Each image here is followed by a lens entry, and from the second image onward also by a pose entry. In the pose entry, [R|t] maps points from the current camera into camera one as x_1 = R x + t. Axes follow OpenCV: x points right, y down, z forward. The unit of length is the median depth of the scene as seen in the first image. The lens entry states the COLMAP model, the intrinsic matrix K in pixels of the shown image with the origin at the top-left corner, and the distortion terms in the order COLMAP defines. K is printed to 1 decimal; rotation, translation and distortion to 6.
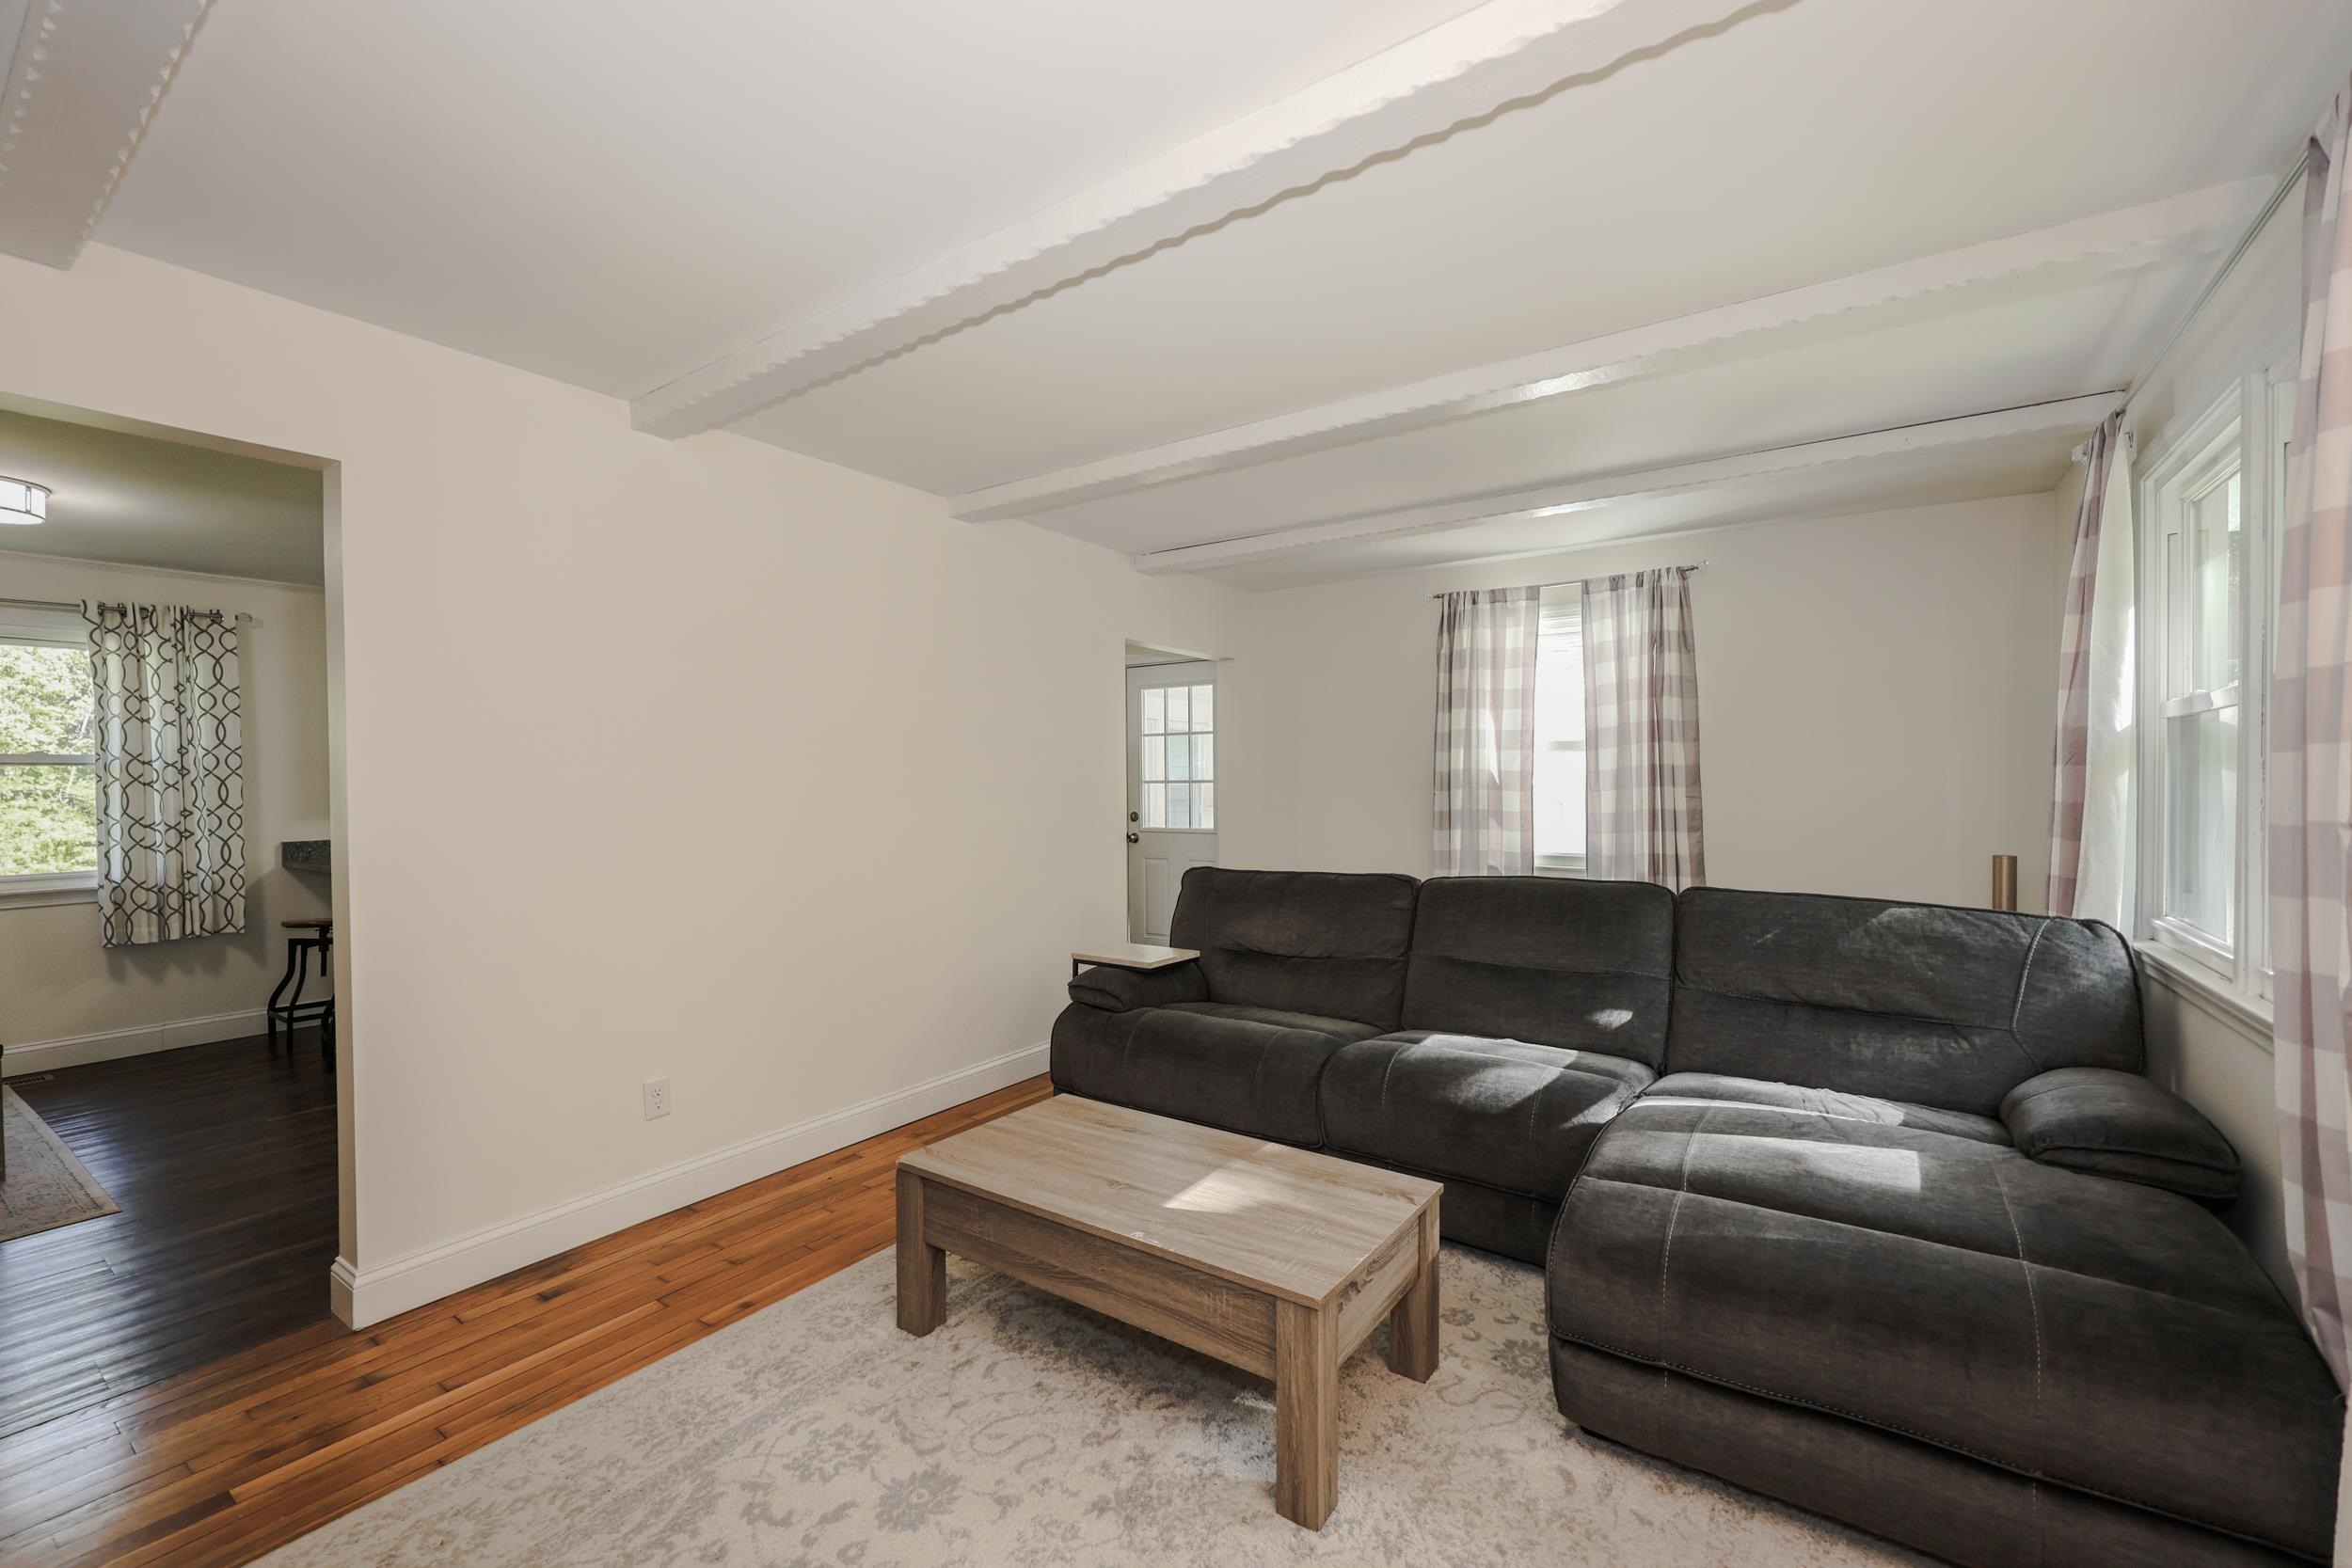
lens RADIAL K [[997.8, 0, 1176.0], [0, 997.8, 784.0], [0, 0, 1]] dist [-0.001179, -0.000035]
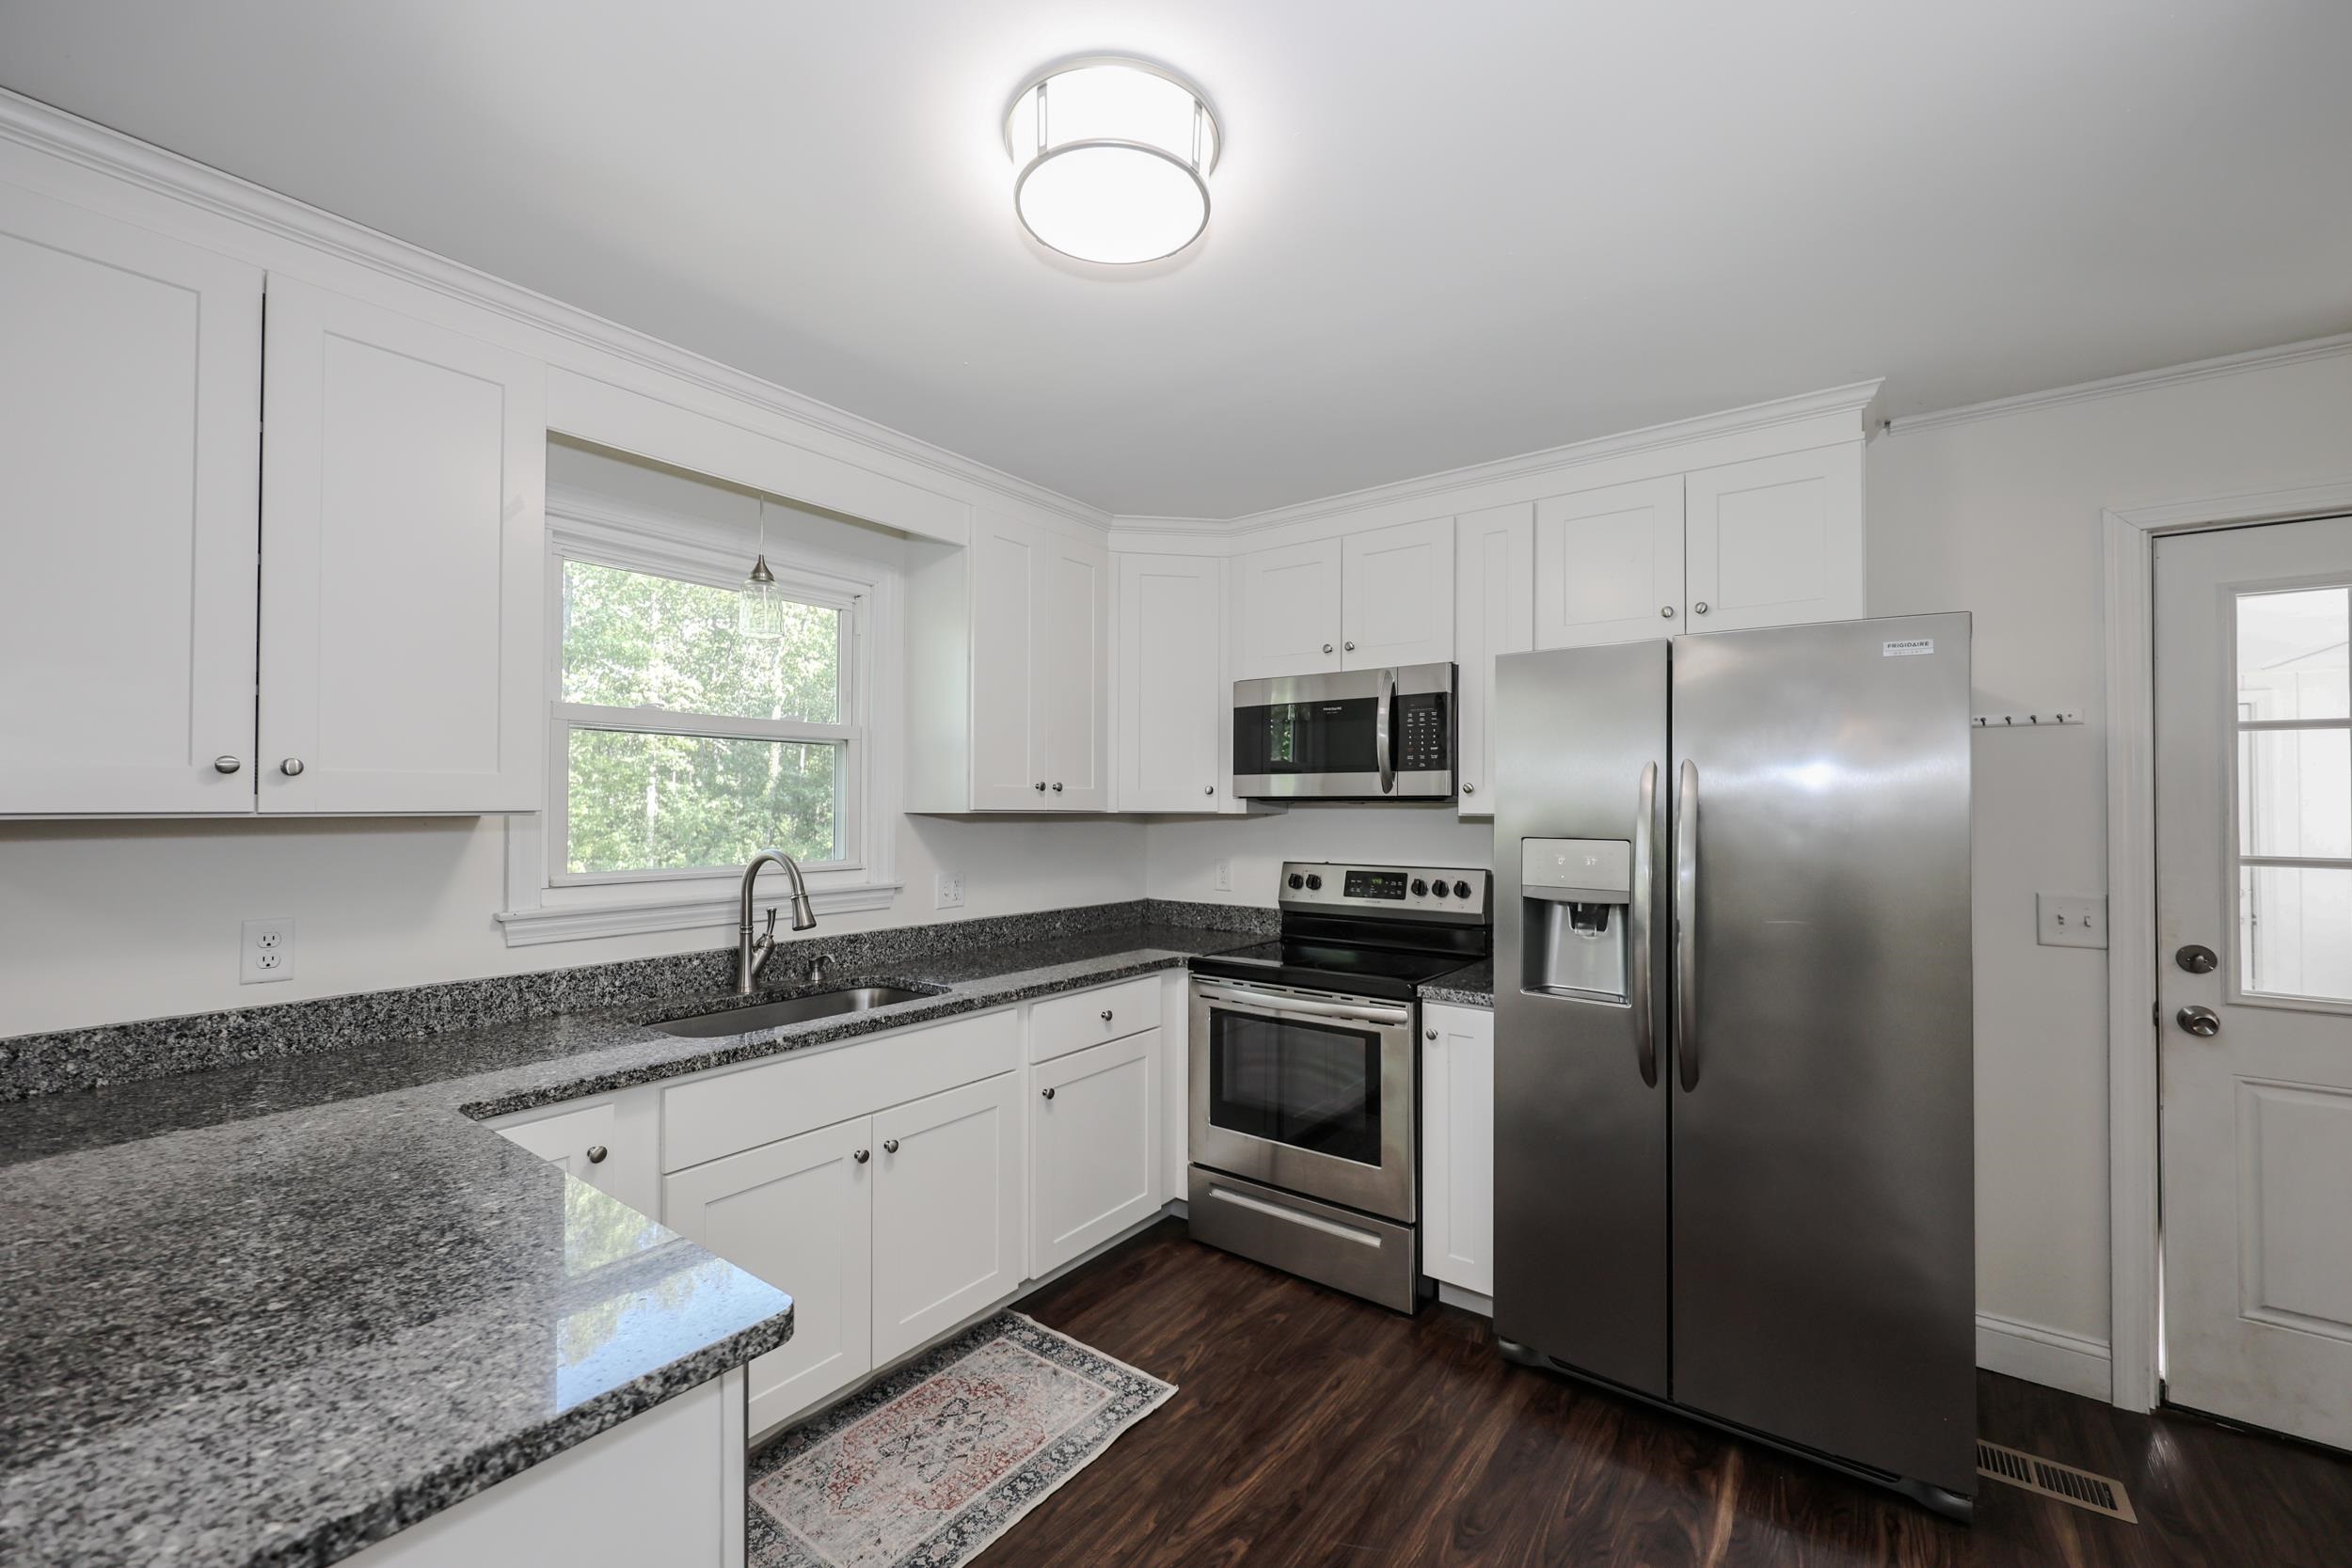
lens RADIAL K [[943.5, 0, 1173.1], [0, 943.5, 790.4], [0, 0, 1]] dist [0.006350, -0.000101]
pose [[0.999461, 0.012638, -0.030314, -0.497438], [-0.013313, 0.999665, -0.022185, -0.017858], [0.030023, 0.022576, 0.999294, 0.838036]]
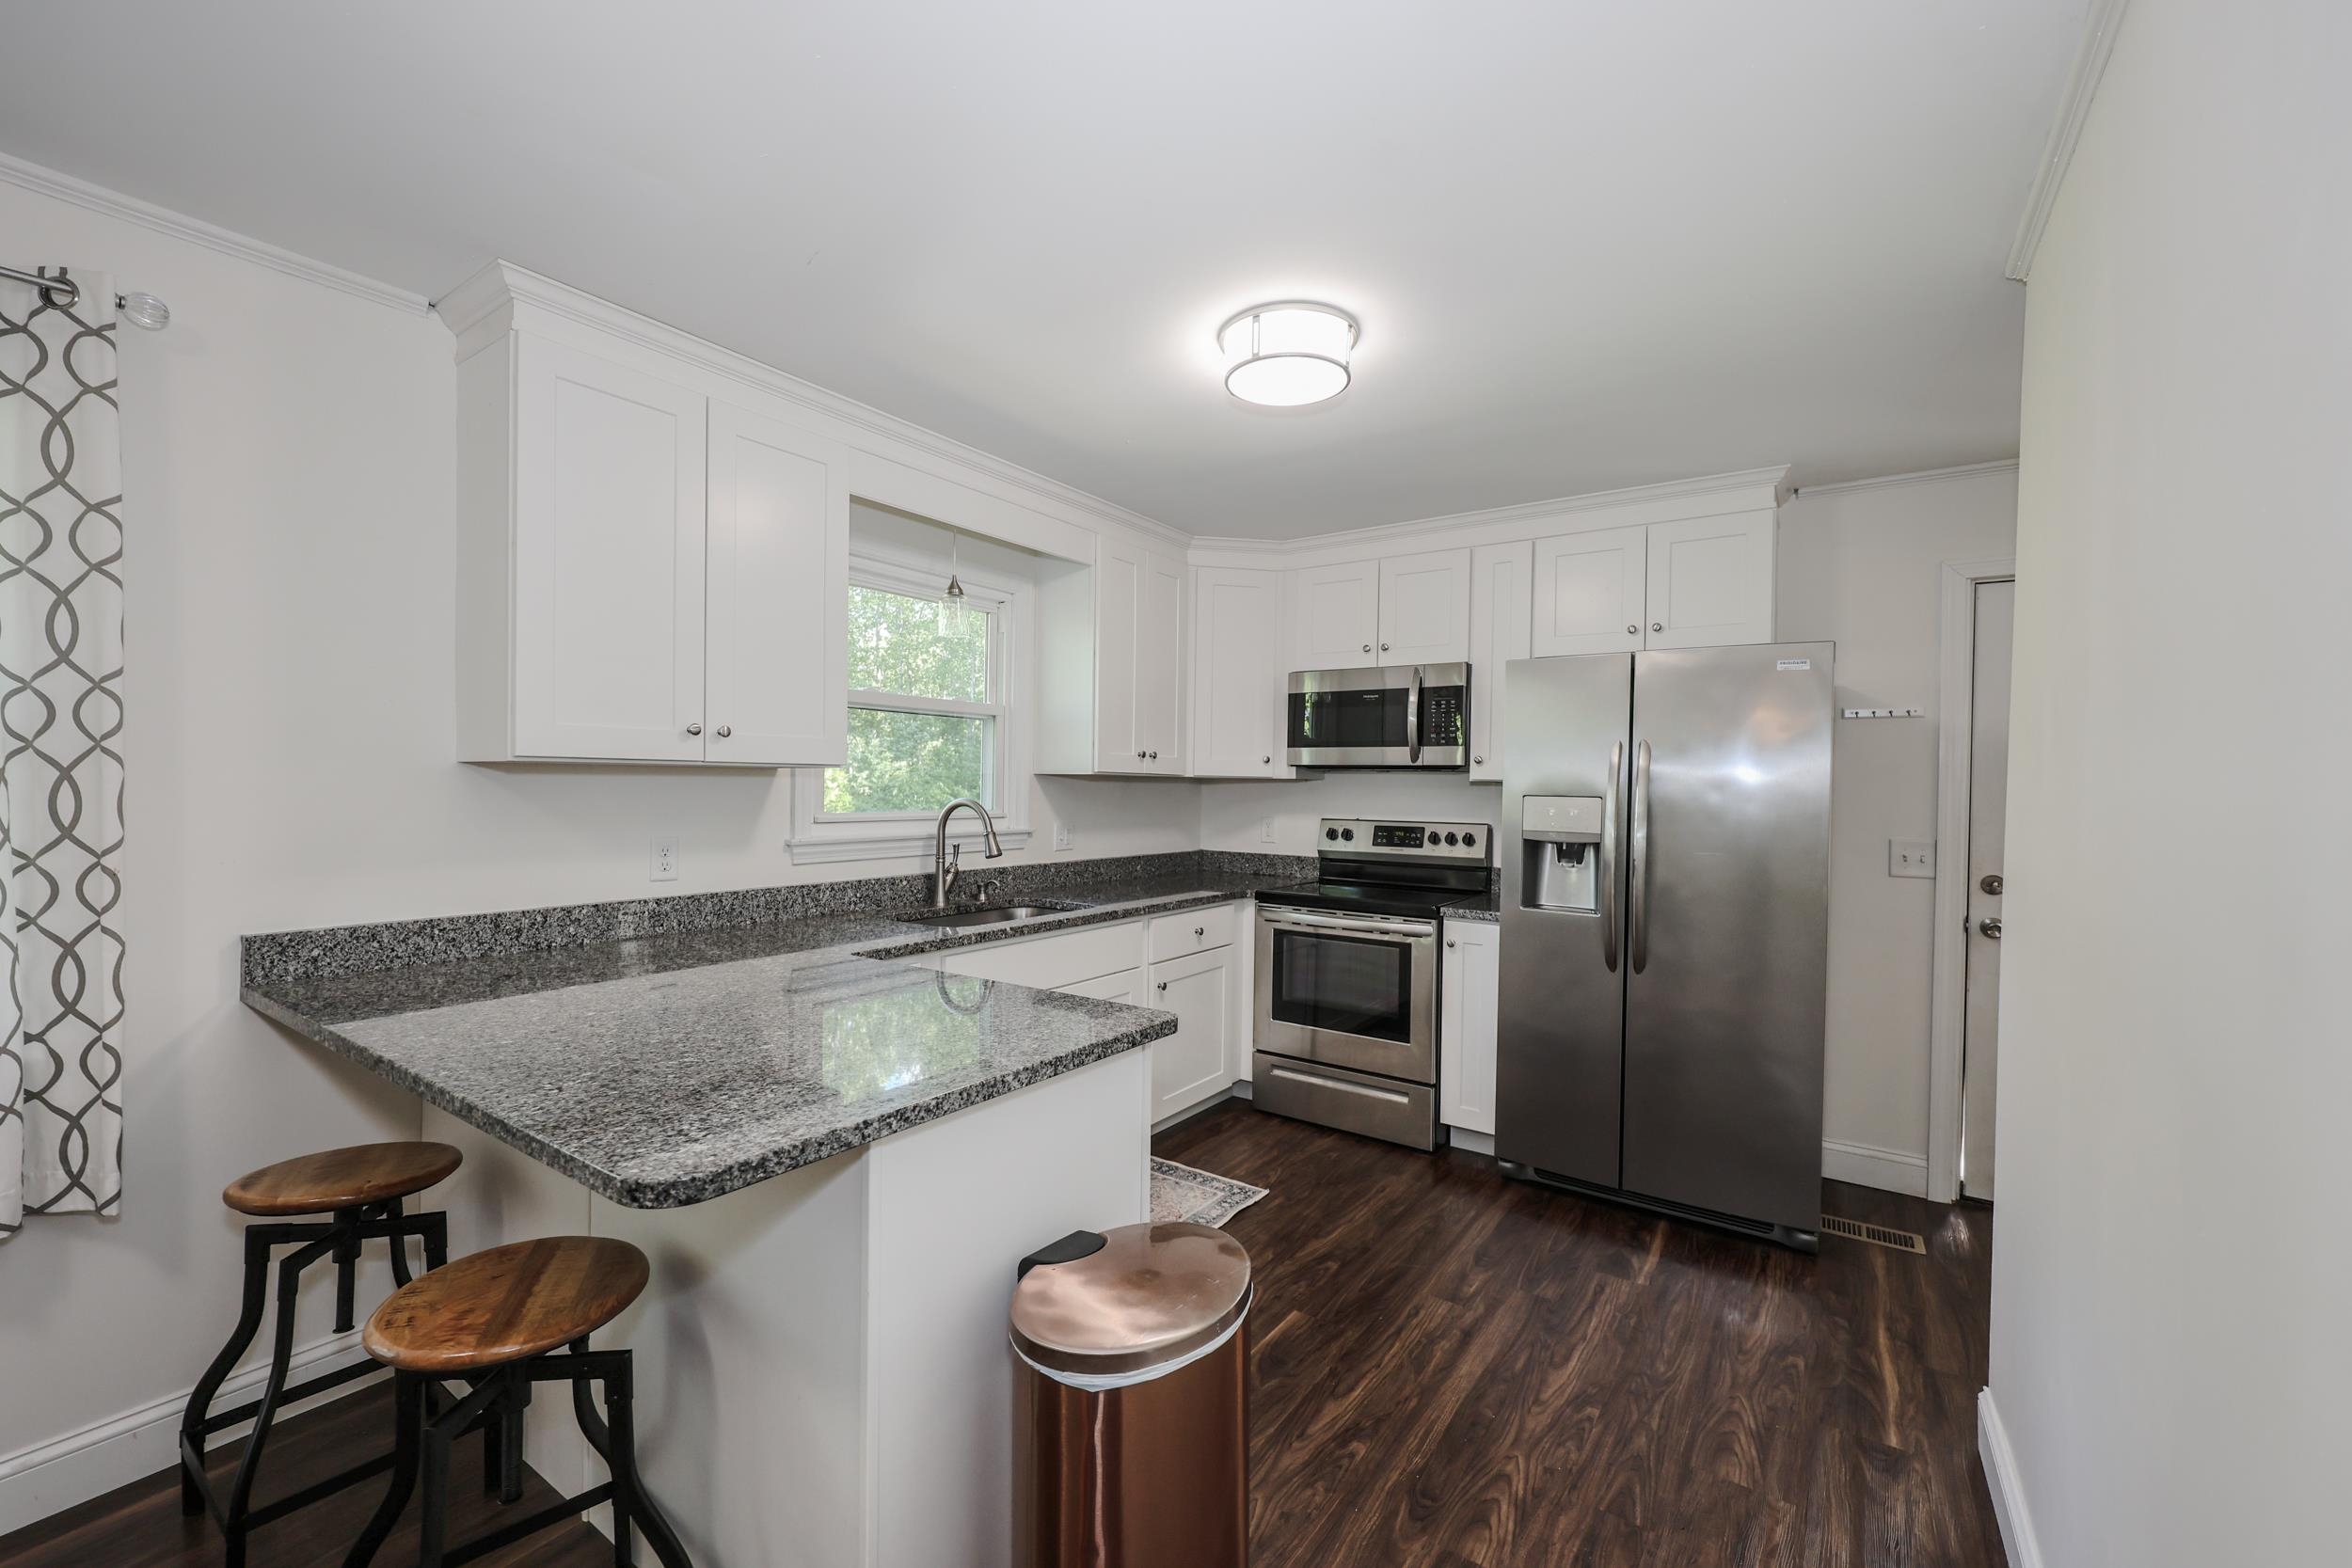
lens RADIAL K [[946.6, 0, 1163.3], [0, 946.6, 785.3], [0, 0, 1]] dist [0.001412, 0.000110]
pose [[0.999673, 0.025245, -0.004144, -0.577028], [-0.025255, 0.999678, -0.002315, -0.006610], [0.004084, 0.002419, 0.999989, 0.675043]]
